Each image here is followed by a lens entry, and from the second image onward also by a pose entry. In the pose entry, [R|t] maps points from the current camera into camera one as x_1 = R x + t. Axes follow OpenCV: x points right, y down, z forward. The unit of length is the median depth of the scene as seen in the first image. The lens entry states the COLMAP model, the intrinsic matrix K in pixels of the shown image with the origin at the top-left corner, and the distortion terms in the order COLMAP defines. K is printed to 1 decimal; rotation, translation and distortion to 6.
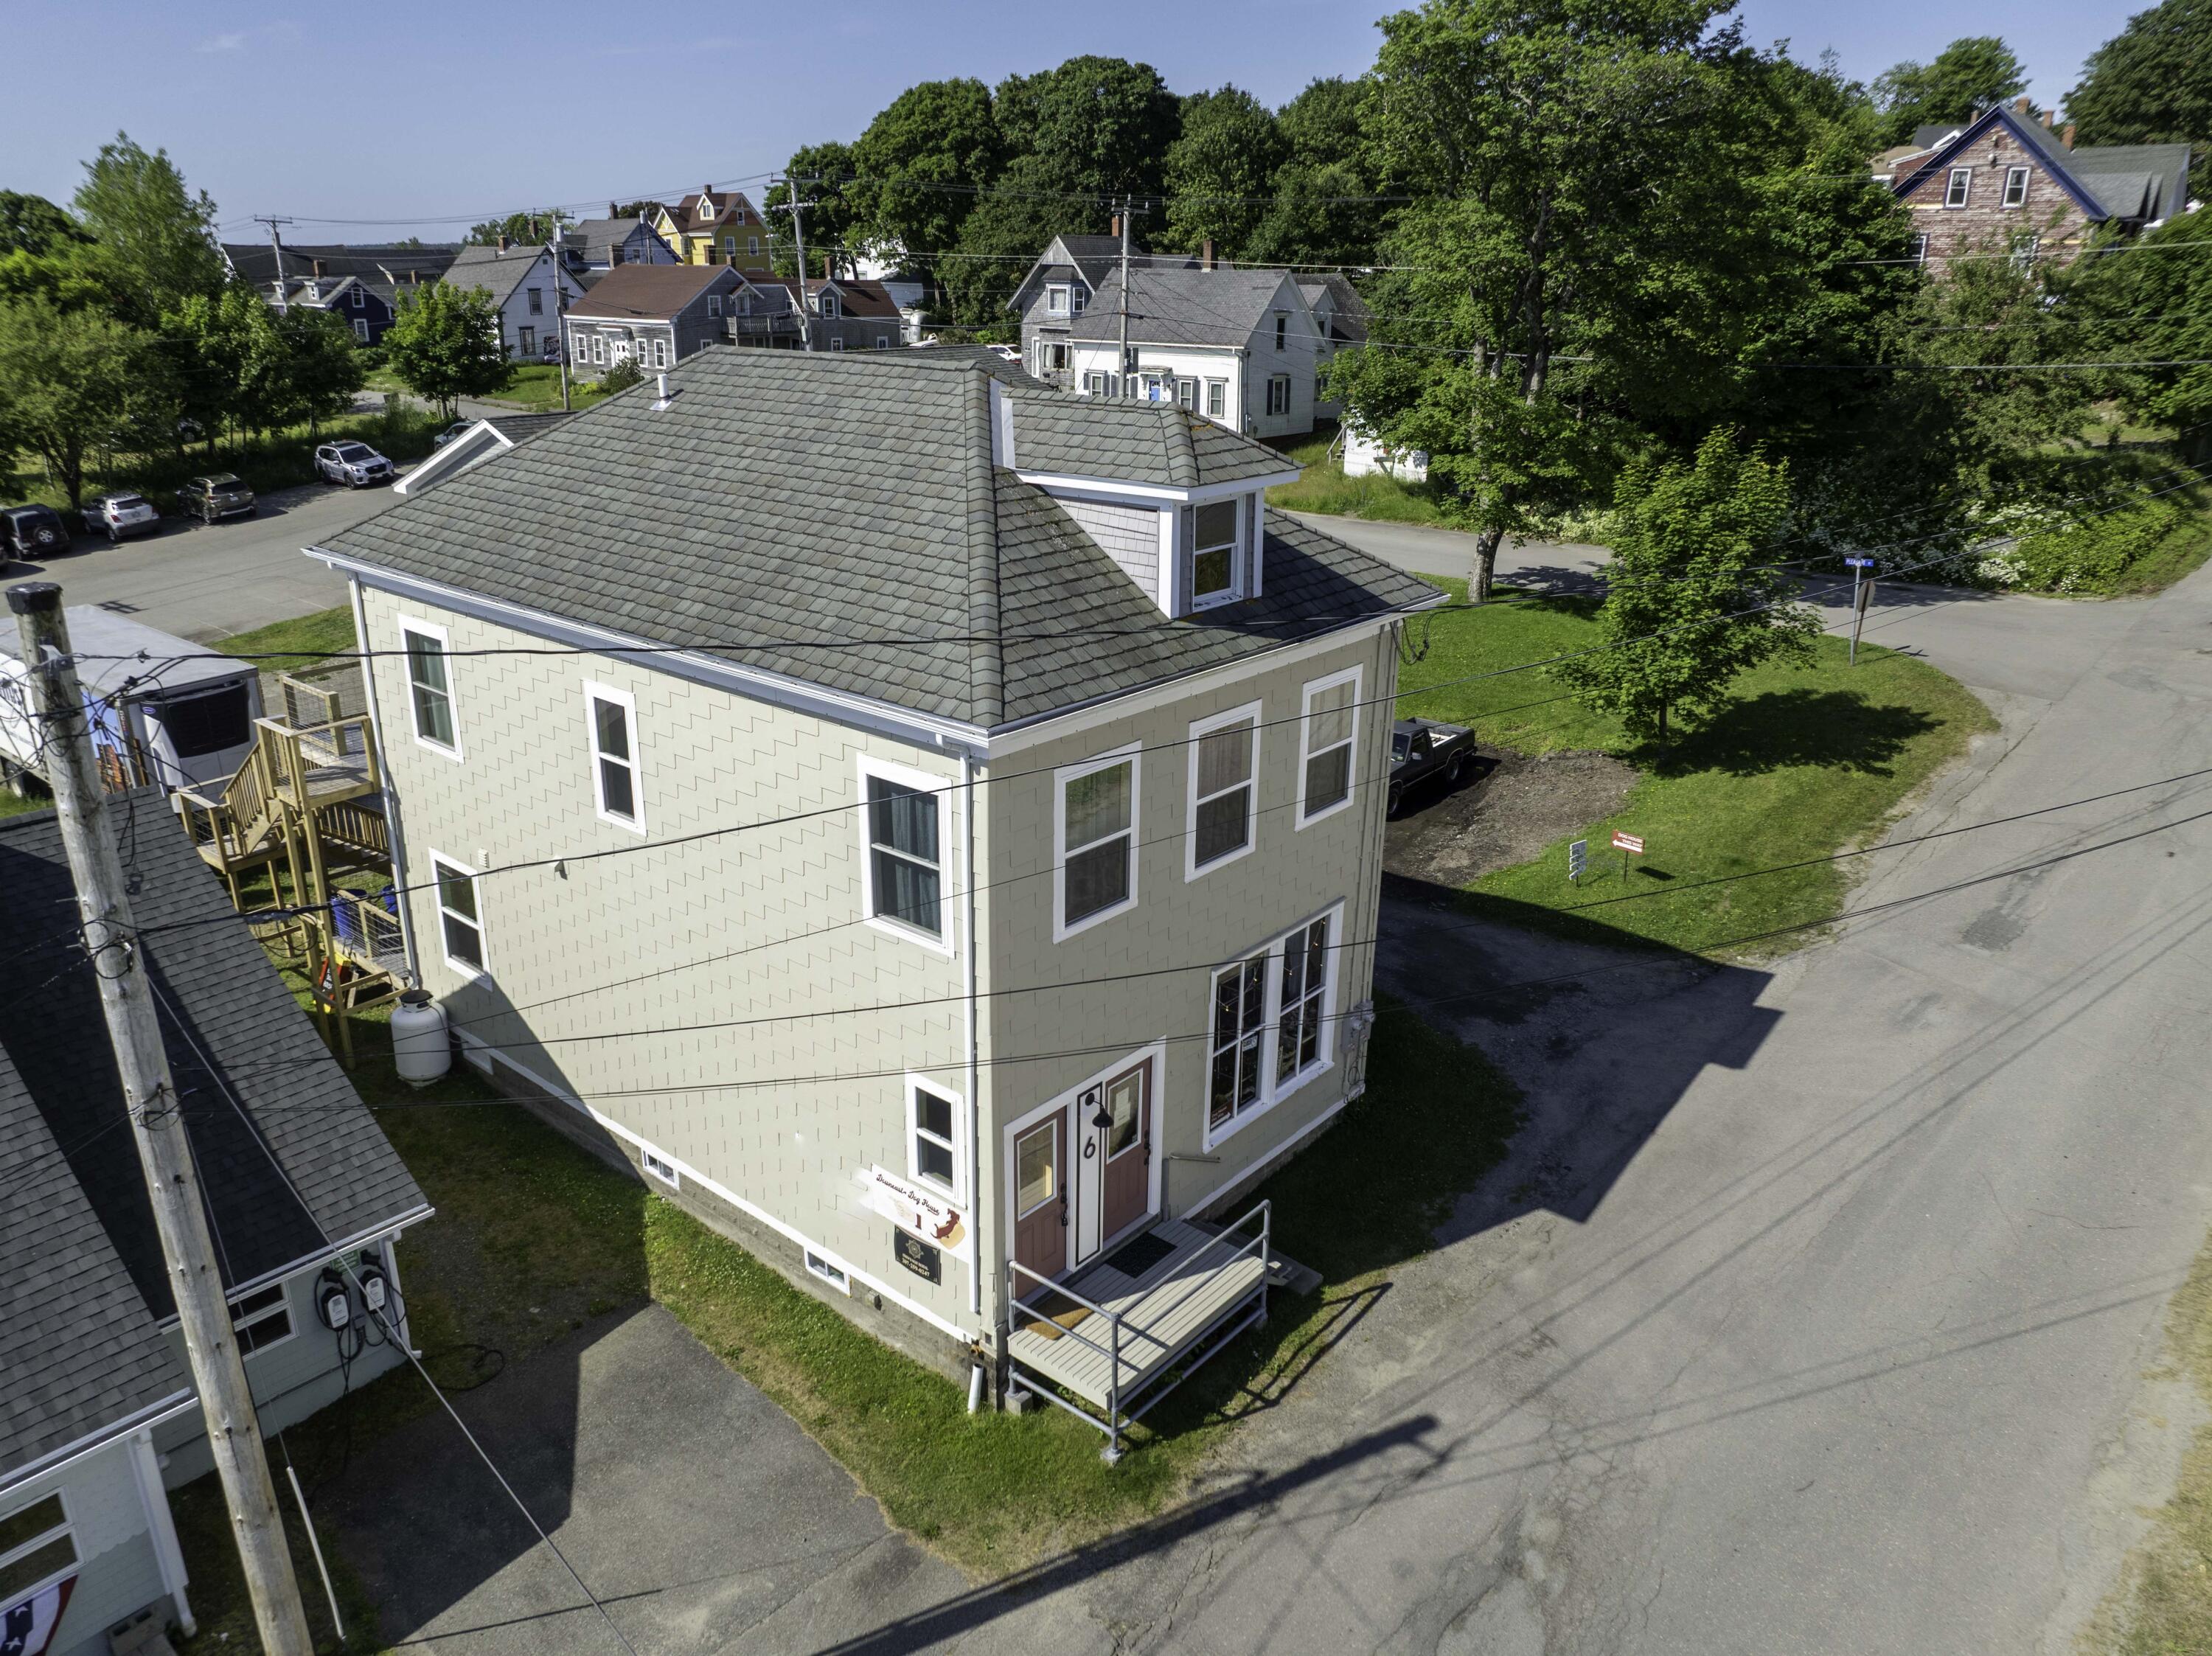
lens RADIAL K [[1557.4, 0, 1106.0], [0, 1557.4, 828.0], [0, 0, 1]] dist [-0.033082, -0.003562]
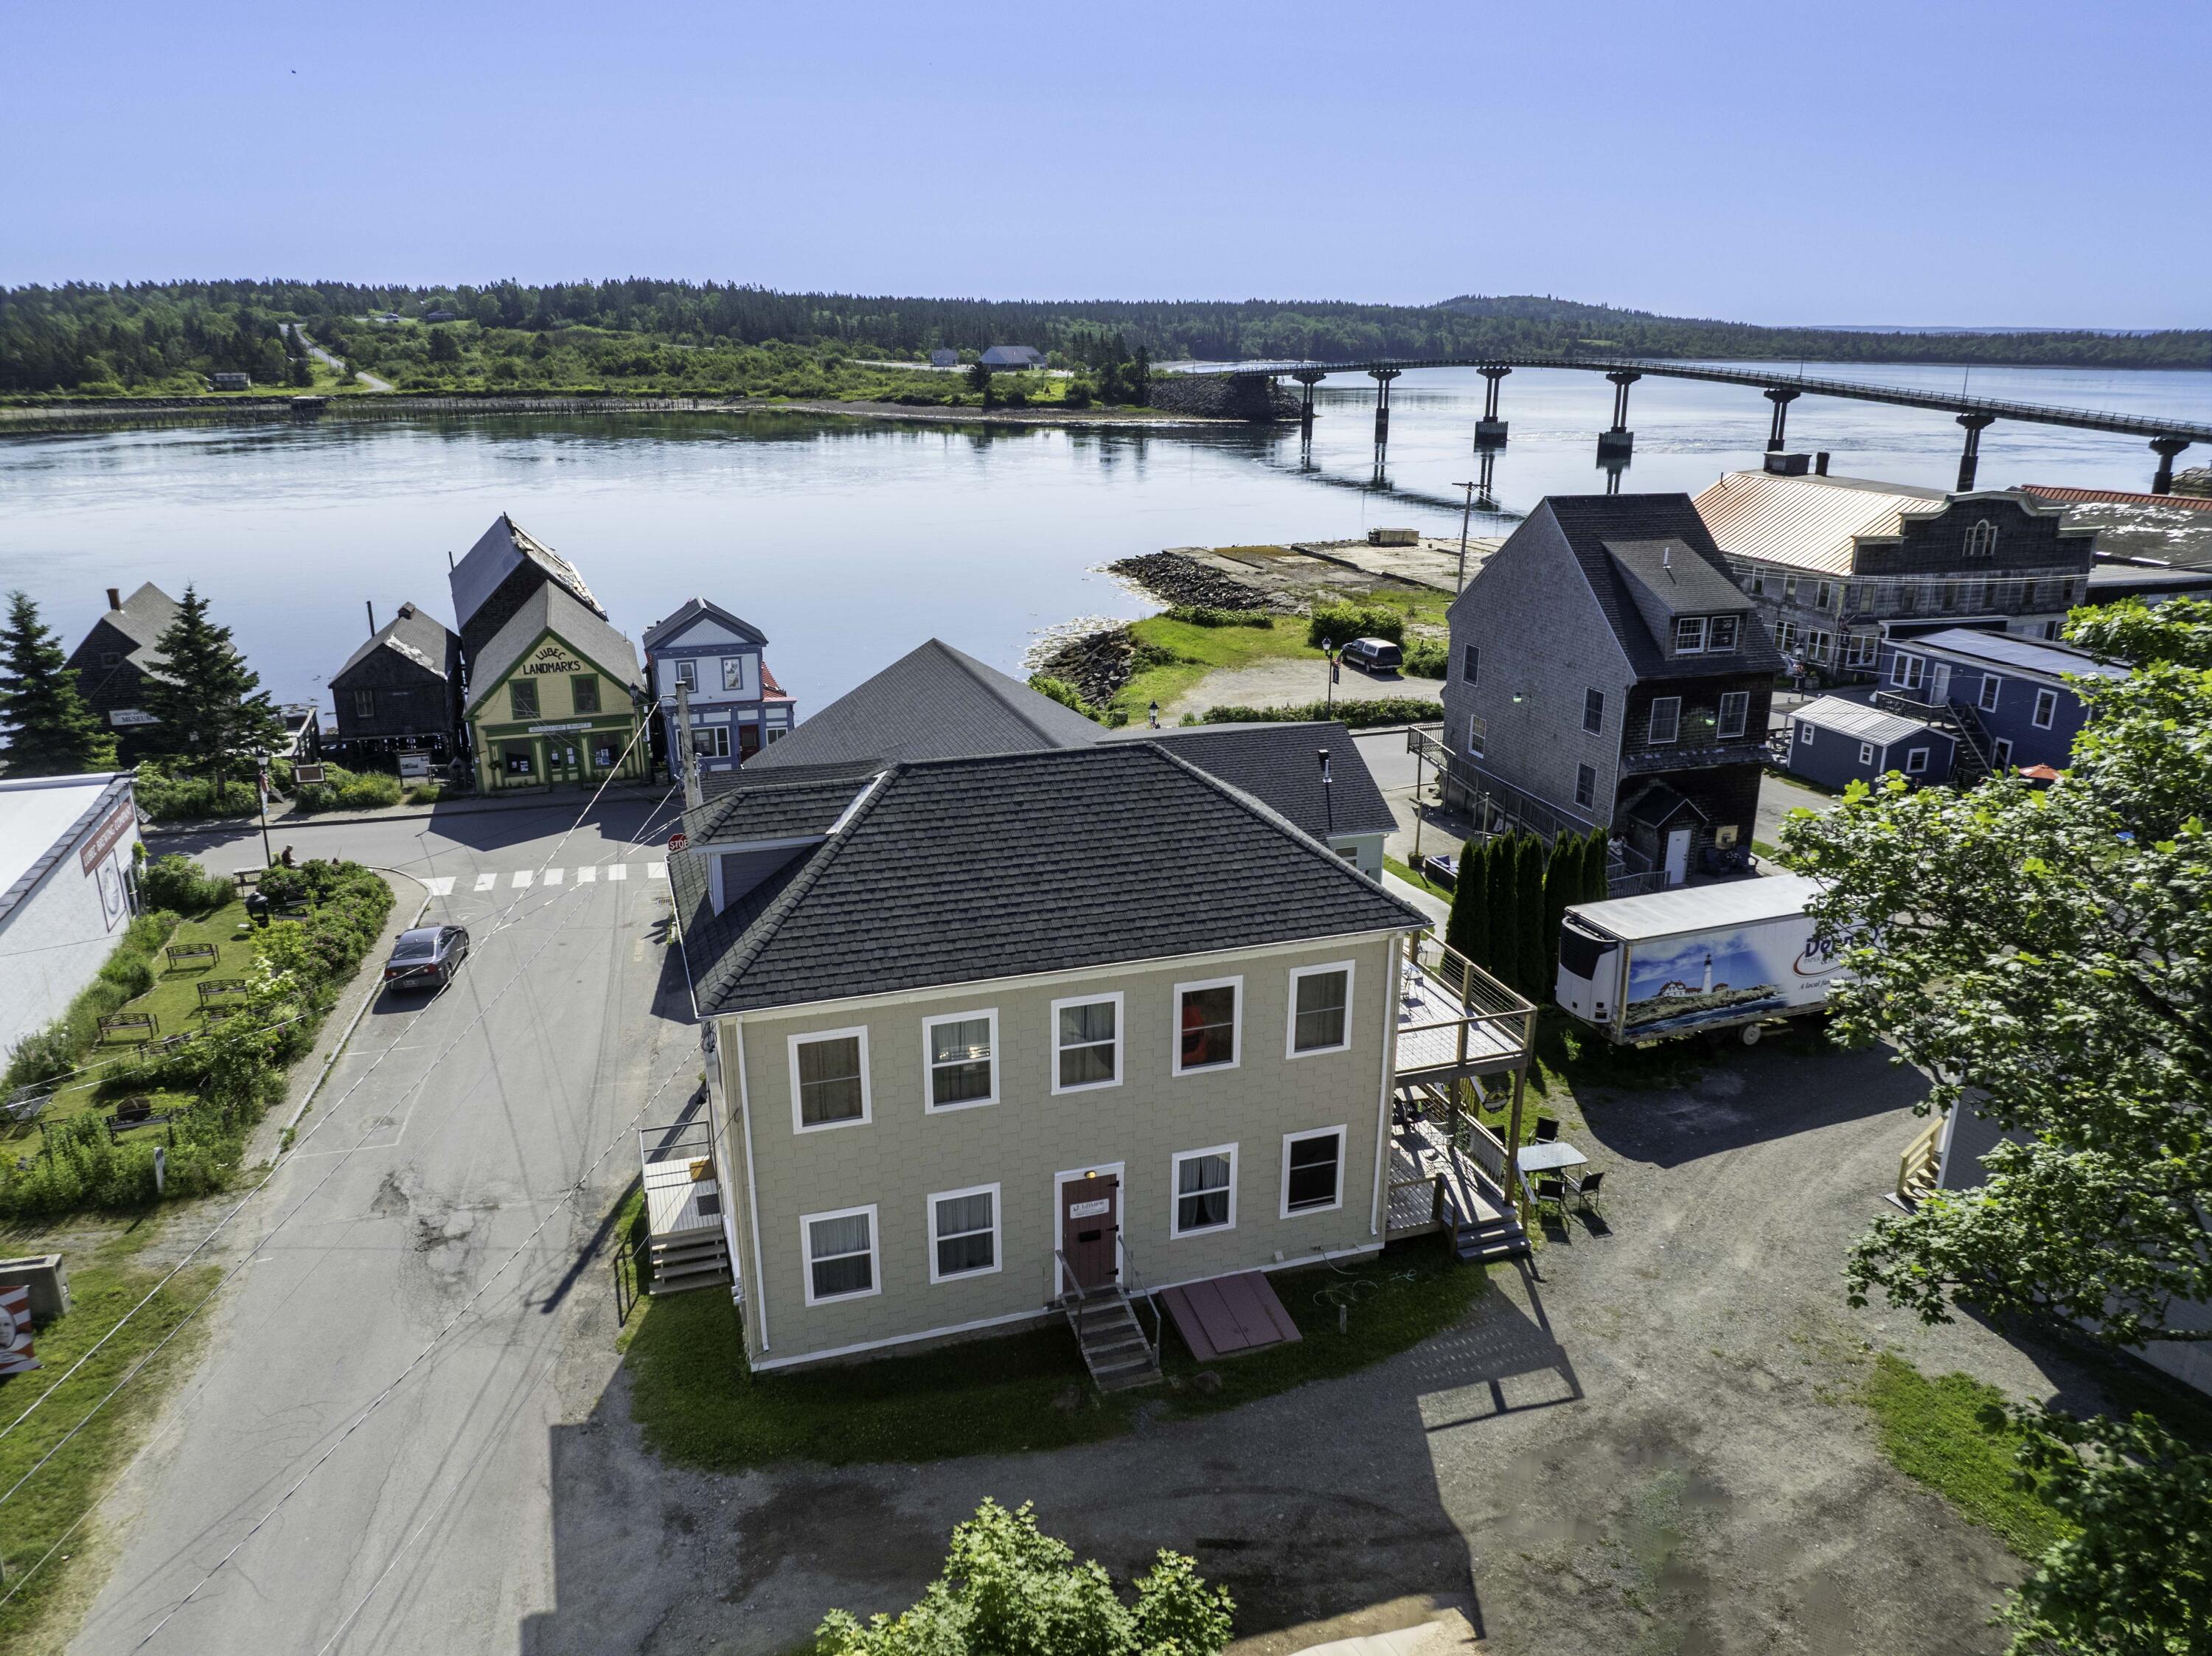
lens RADIAL K [[1557.4, 0, 1106.0], [0, 1557.4, 828.0], [0, 0, 1]] dist [-0.033082, -0.003562]
pose [[-0.523589, 0.247066, -0.815361, 0.620635], [-0.304717, 0.839416, 0.450031, -0.566340], [0.795614, 0.484085, -0.364224, 0.985917]]
